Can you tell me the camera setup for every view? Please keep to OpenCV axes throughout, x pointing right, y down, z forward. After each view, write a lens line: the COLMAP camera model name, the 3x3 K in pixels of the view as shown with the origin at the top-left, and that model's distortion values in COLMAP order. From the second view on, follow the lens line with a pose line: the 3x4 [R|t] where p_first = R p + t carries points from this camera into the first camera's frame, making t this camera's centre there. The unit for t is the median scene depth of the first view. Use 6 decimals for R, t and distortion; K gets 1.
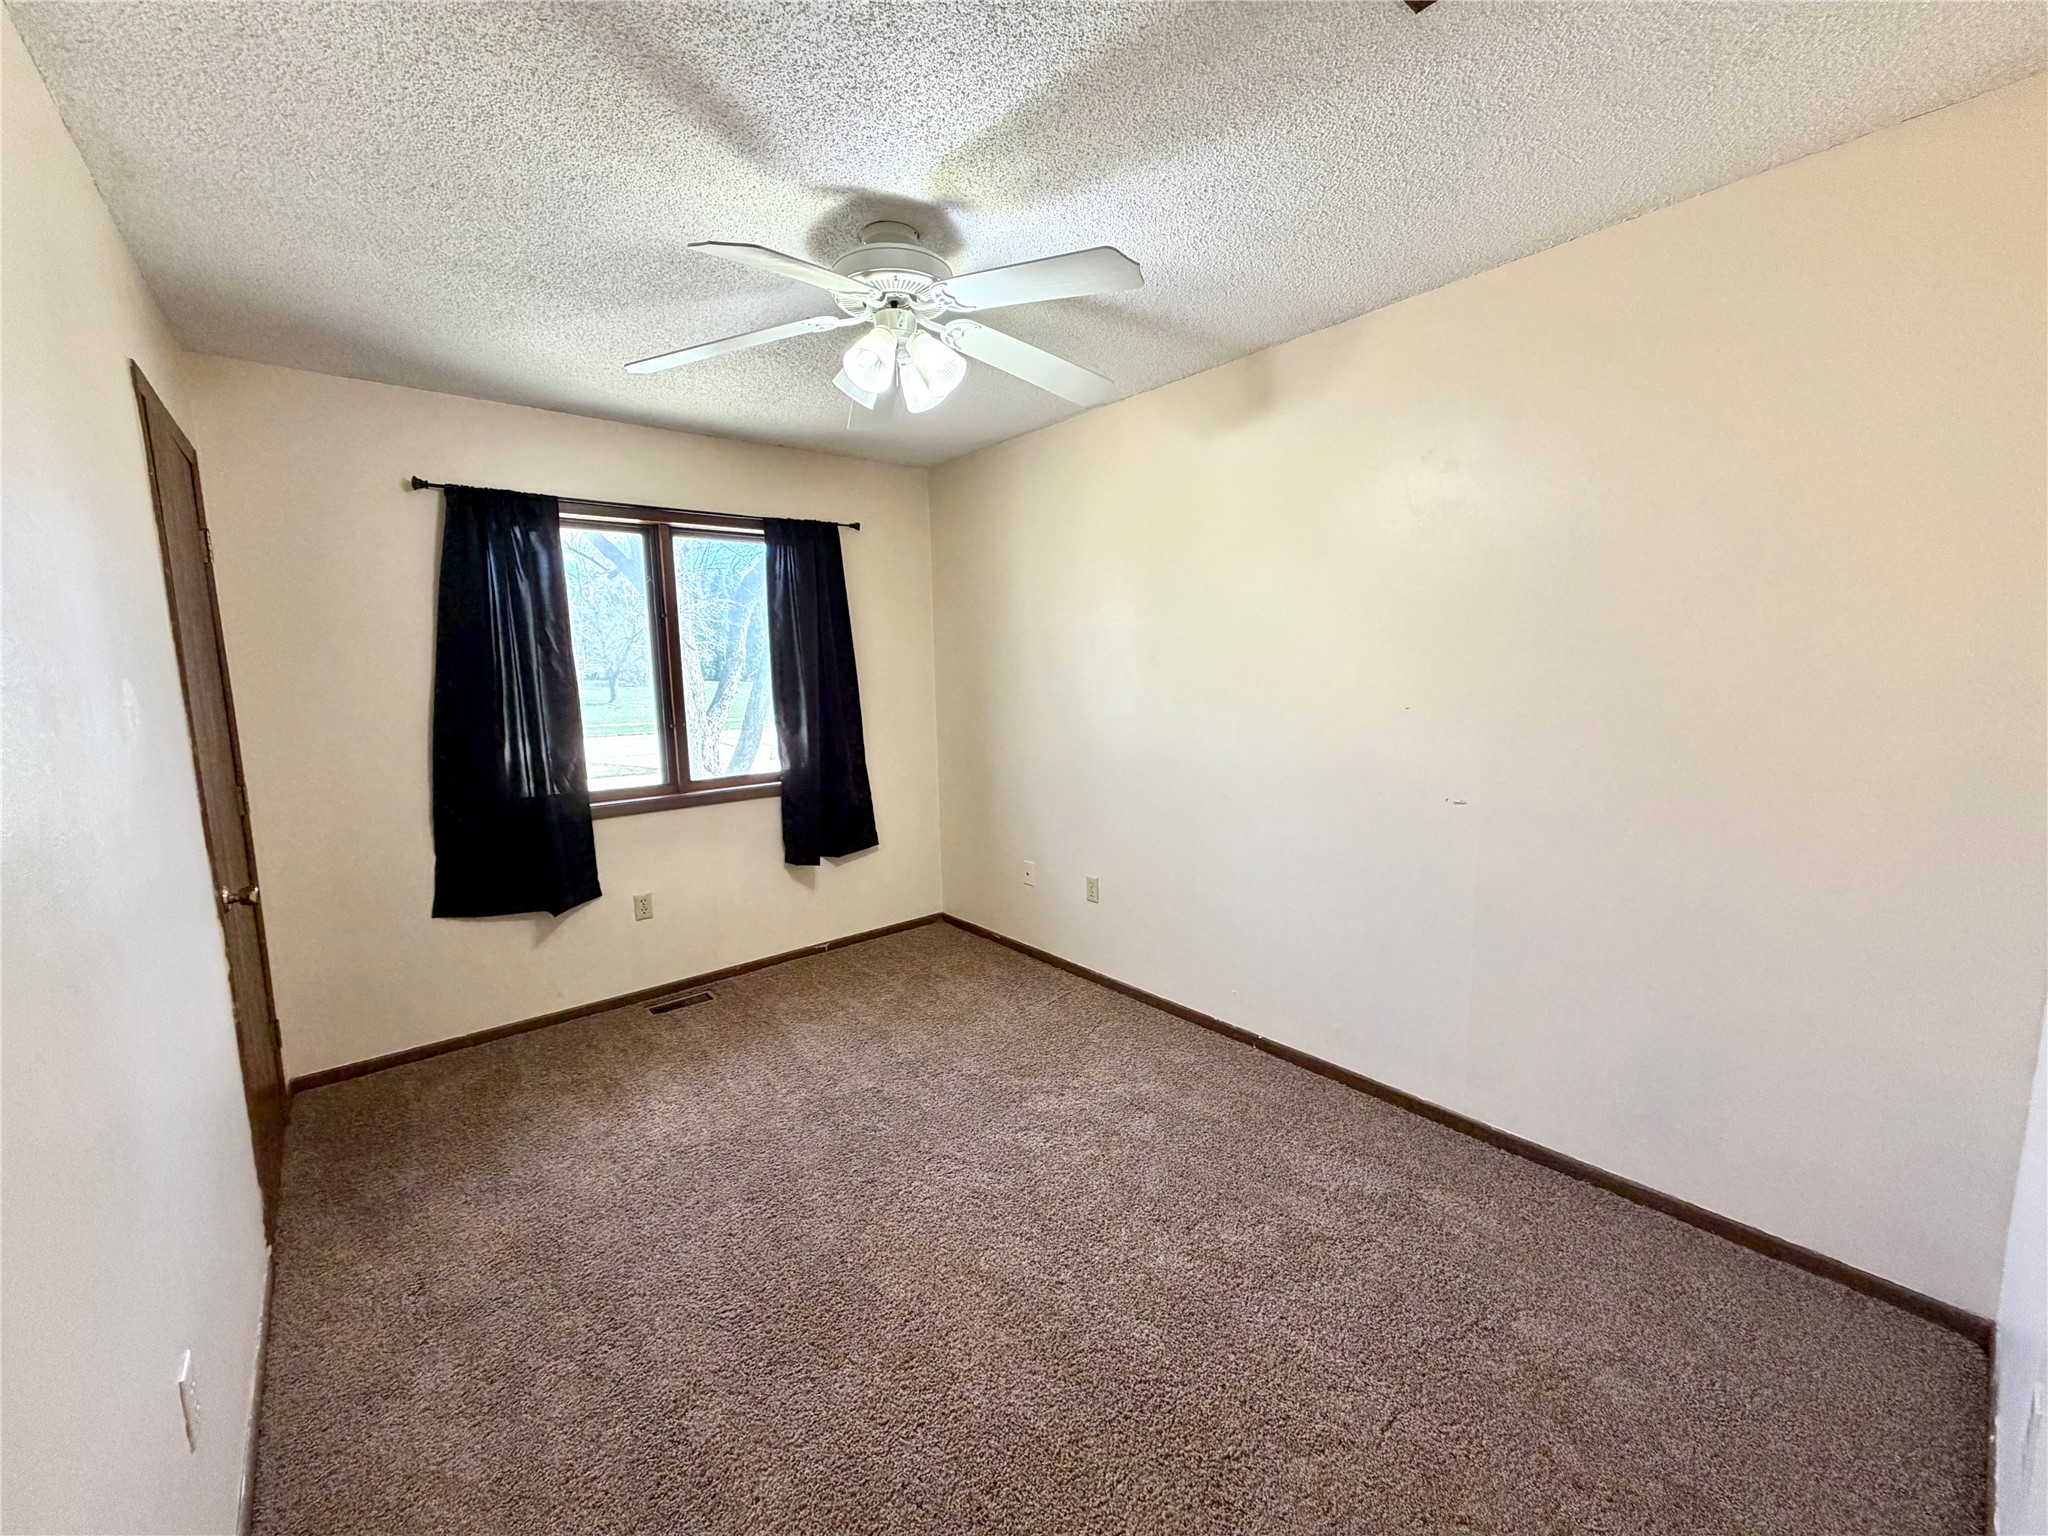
lens RADIAL K [[832.5, 0, 1024.0], [0, 832.5, 768.0], [0, 0, 1]] dist [-0.000823, 0.000039]
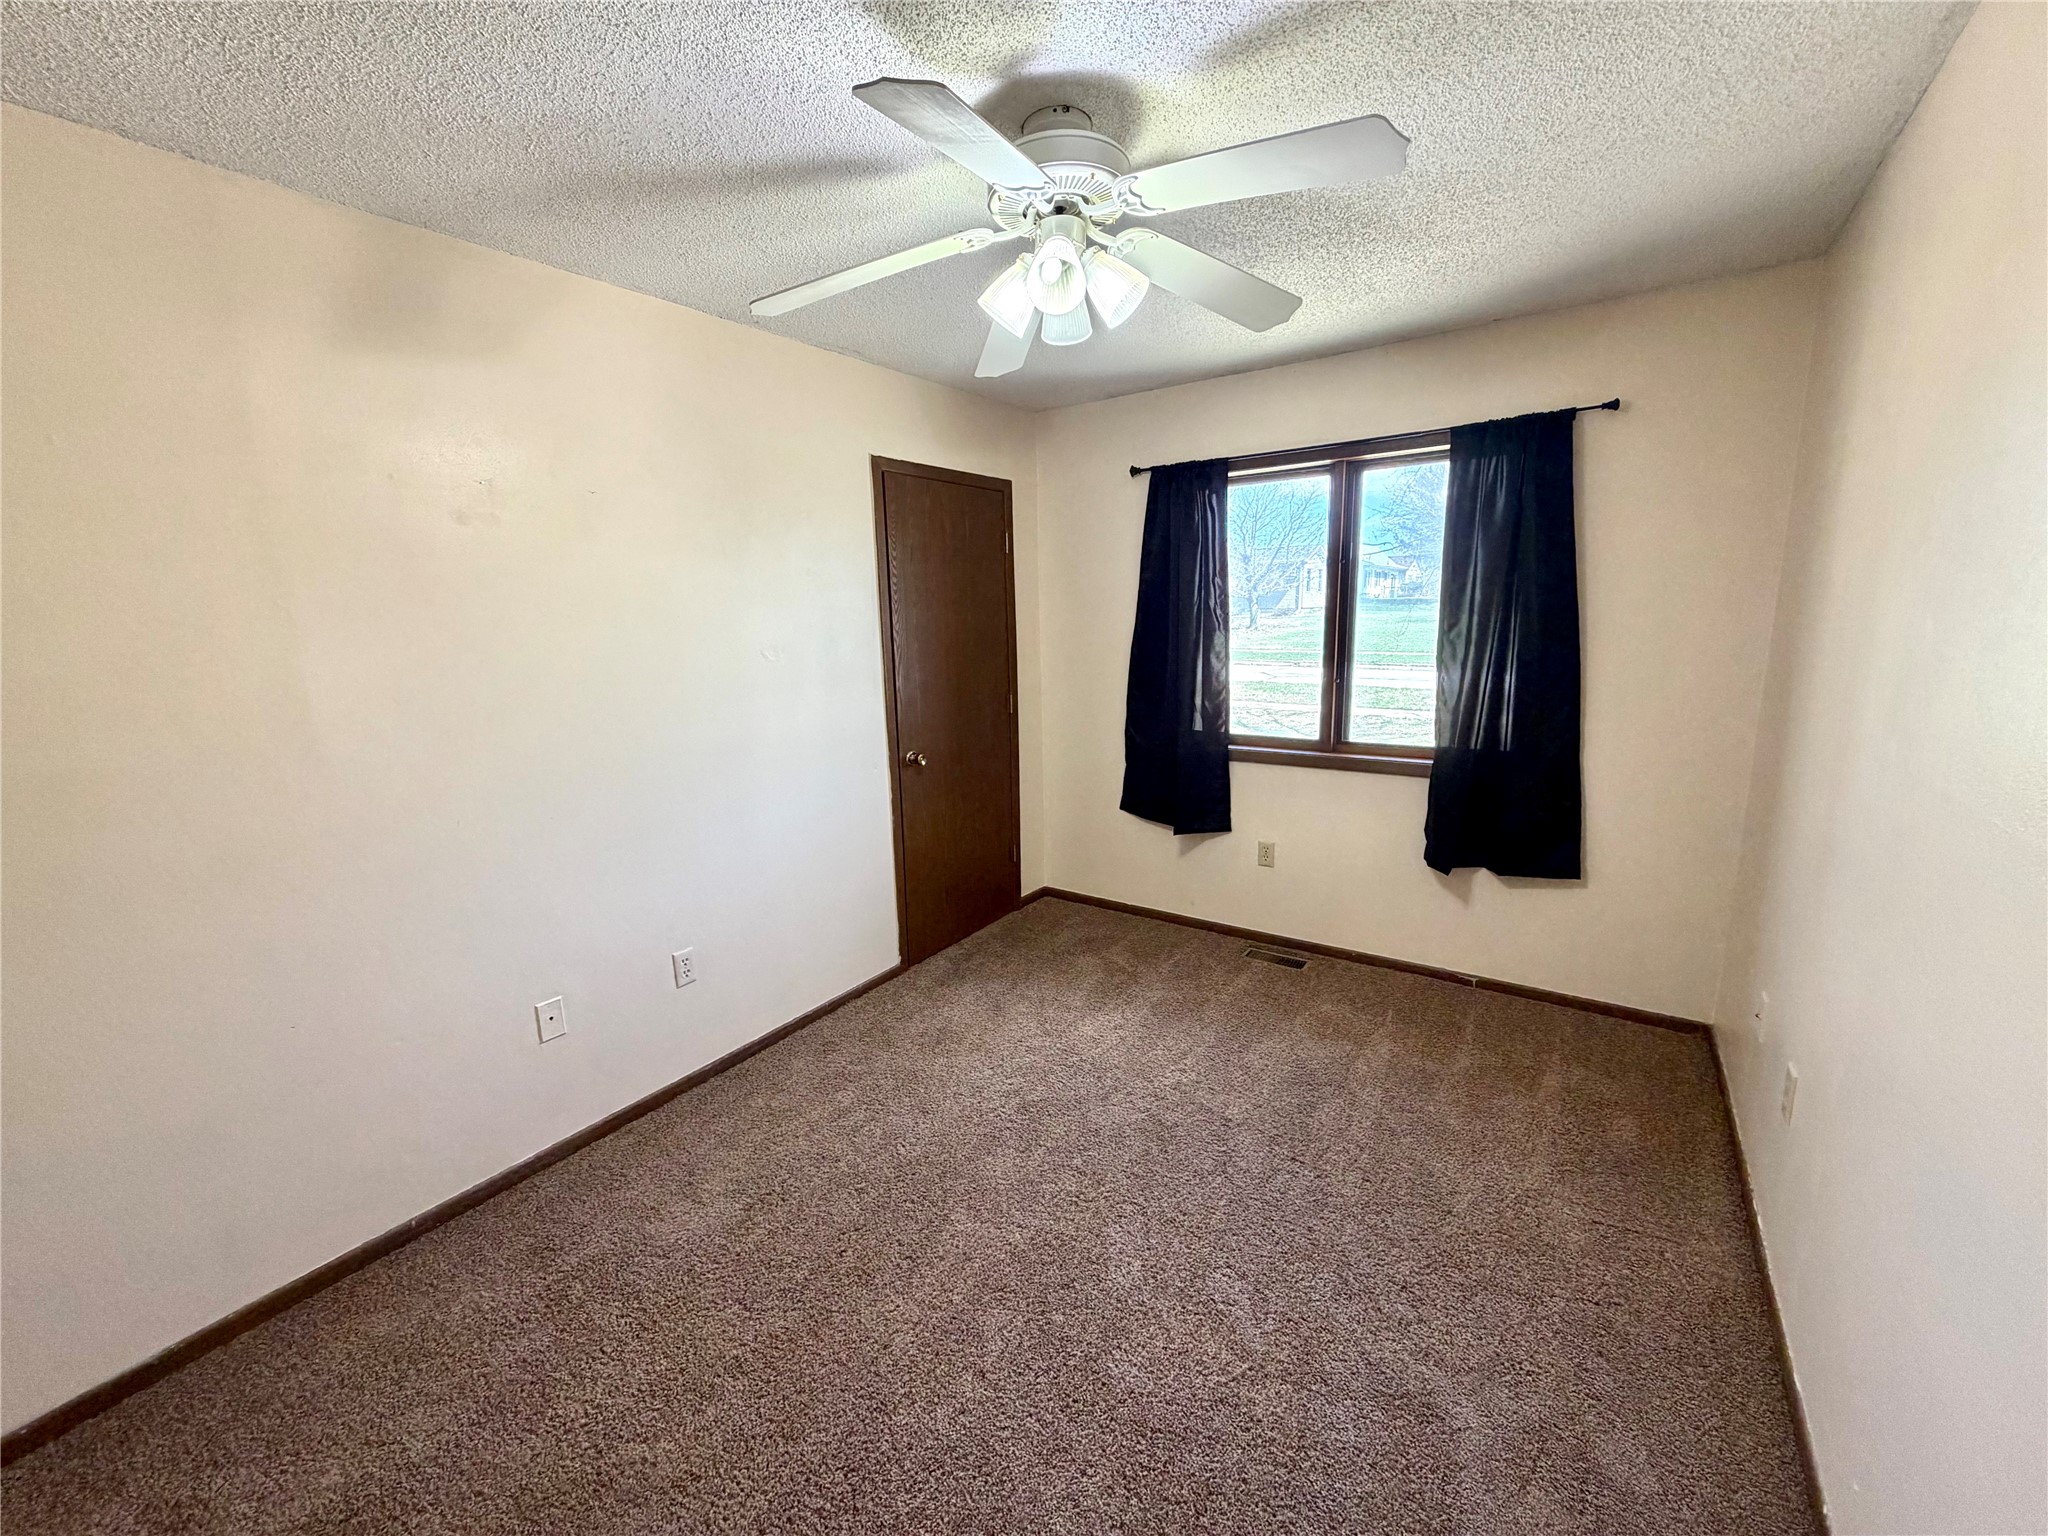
lens RADIAL K [[832.5, 0, 1024.0], [0, 832.5, 768.0], [0, 0, 1]] dist [-0.000823, 0.000039]
pose [[0.228626, 0.193796, -0.954030, 0.432469], [-0.104022, 0.979238, 0.173988, -0.084226], [0.967941, 0.059462, 0.244039, 0.457750]]
